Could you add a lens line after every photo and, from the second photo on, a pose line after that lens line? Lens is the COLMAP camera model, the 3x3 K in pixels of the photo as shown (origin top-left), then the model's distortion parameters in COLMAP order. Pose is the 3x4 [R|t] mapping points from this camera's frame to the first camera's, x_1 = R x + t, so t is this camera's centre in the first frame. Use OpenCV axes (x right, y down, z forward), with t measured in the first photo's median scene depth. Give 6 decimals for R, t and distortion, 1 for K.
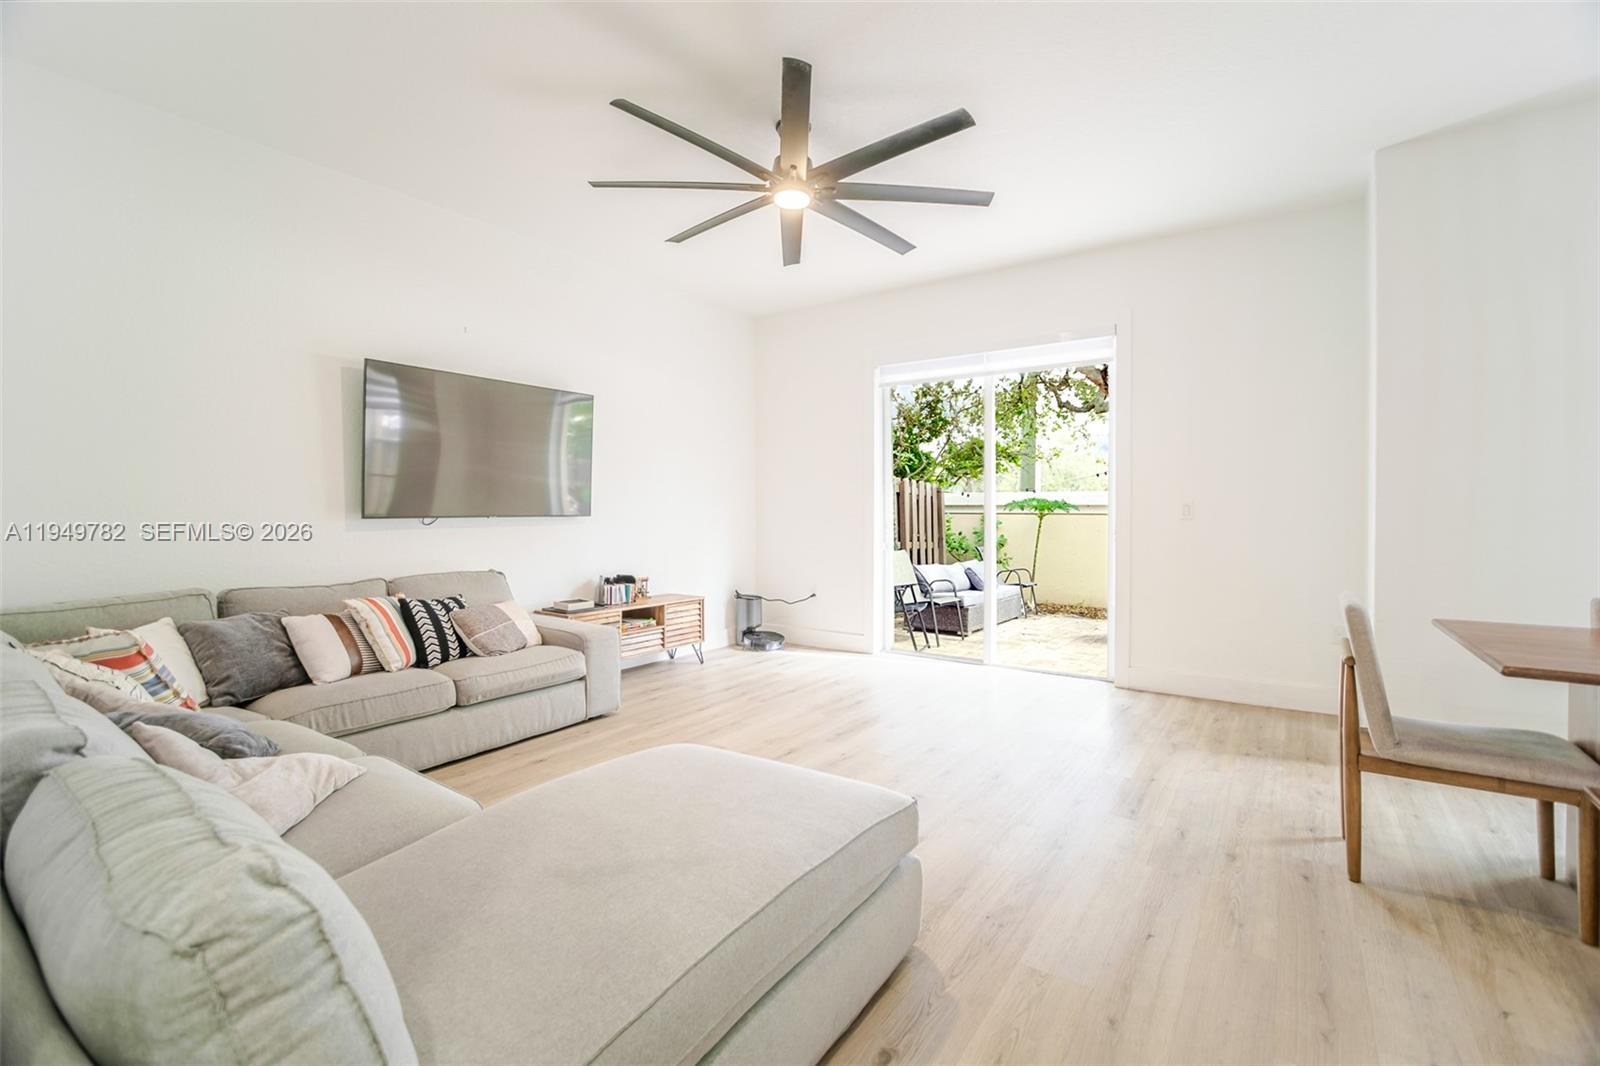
lens RADIAL K [[697.9, 0, 806.5], [0, 697.9, 515.5], [0, 0, 1]] dist [-0.018881, 0.004080]
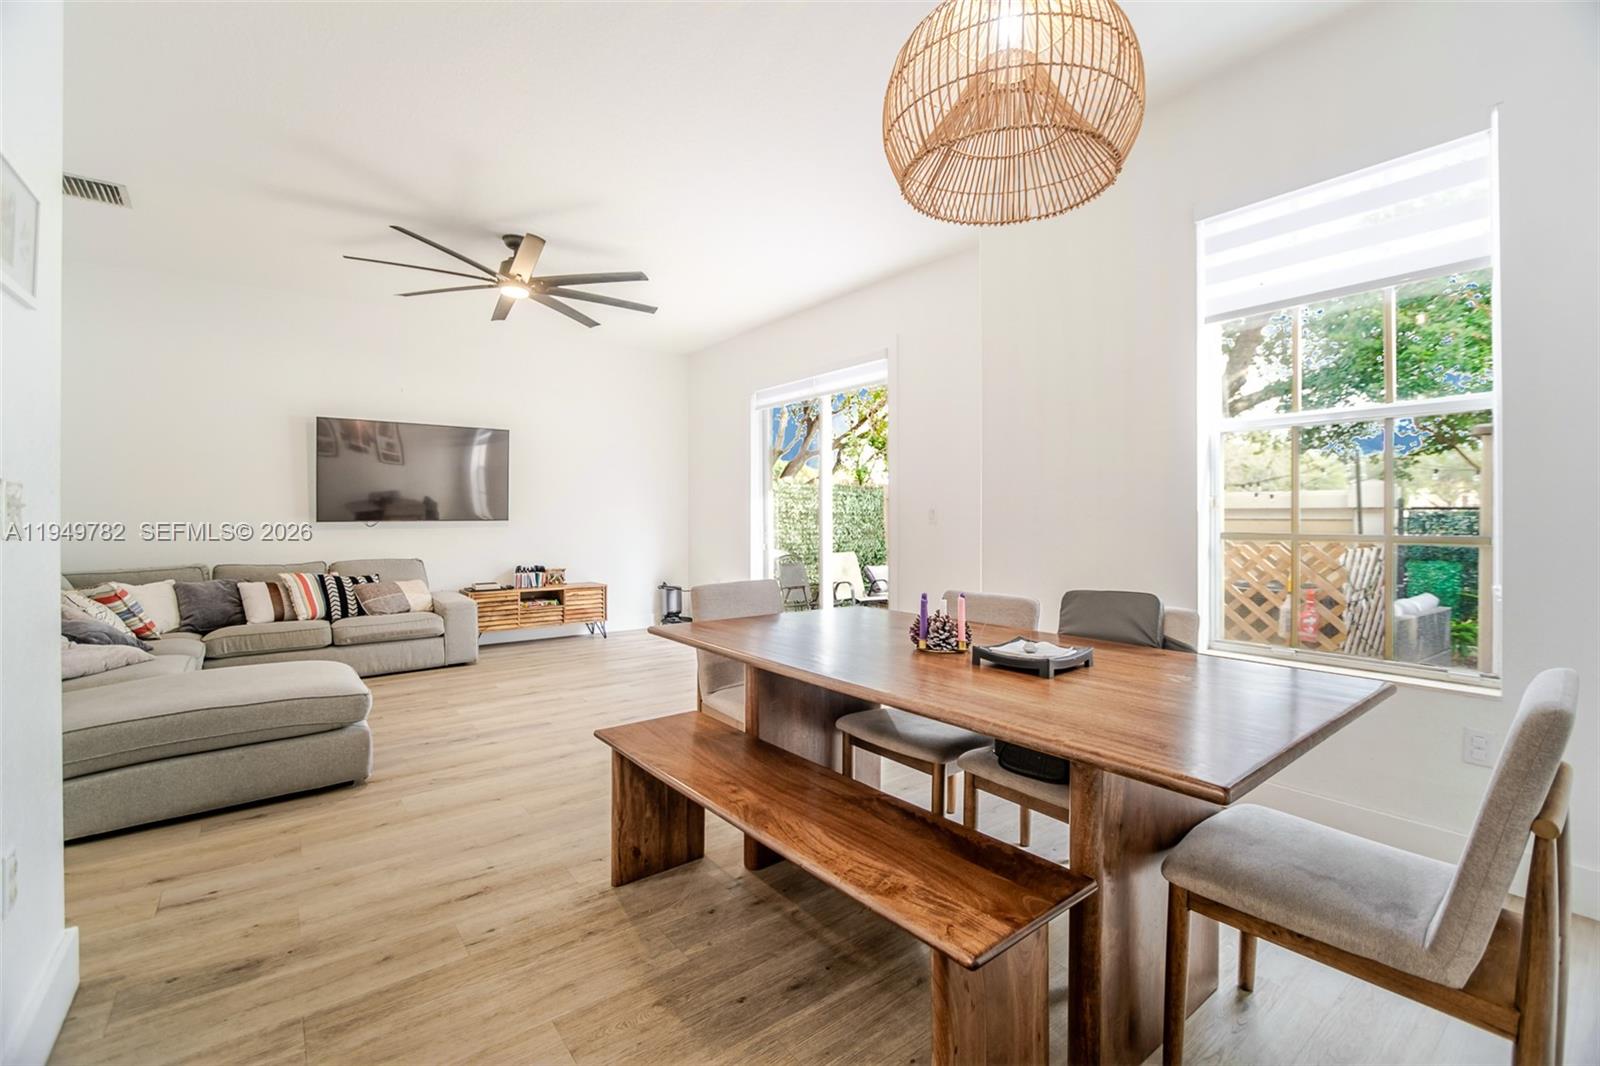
lens RADIAL K [[692.6, 0, 805.2], [0, 692.6, 517.6], [0, 0, 1]] dist [-0.018062, 0.003471]
pose [[0.955530, -0.001791, -0.294888, 0.858371], [0.000784, 0.999993, -0.003533, 0.000395], [0.294893, 0.003145, 0.955525, -0.128501]]
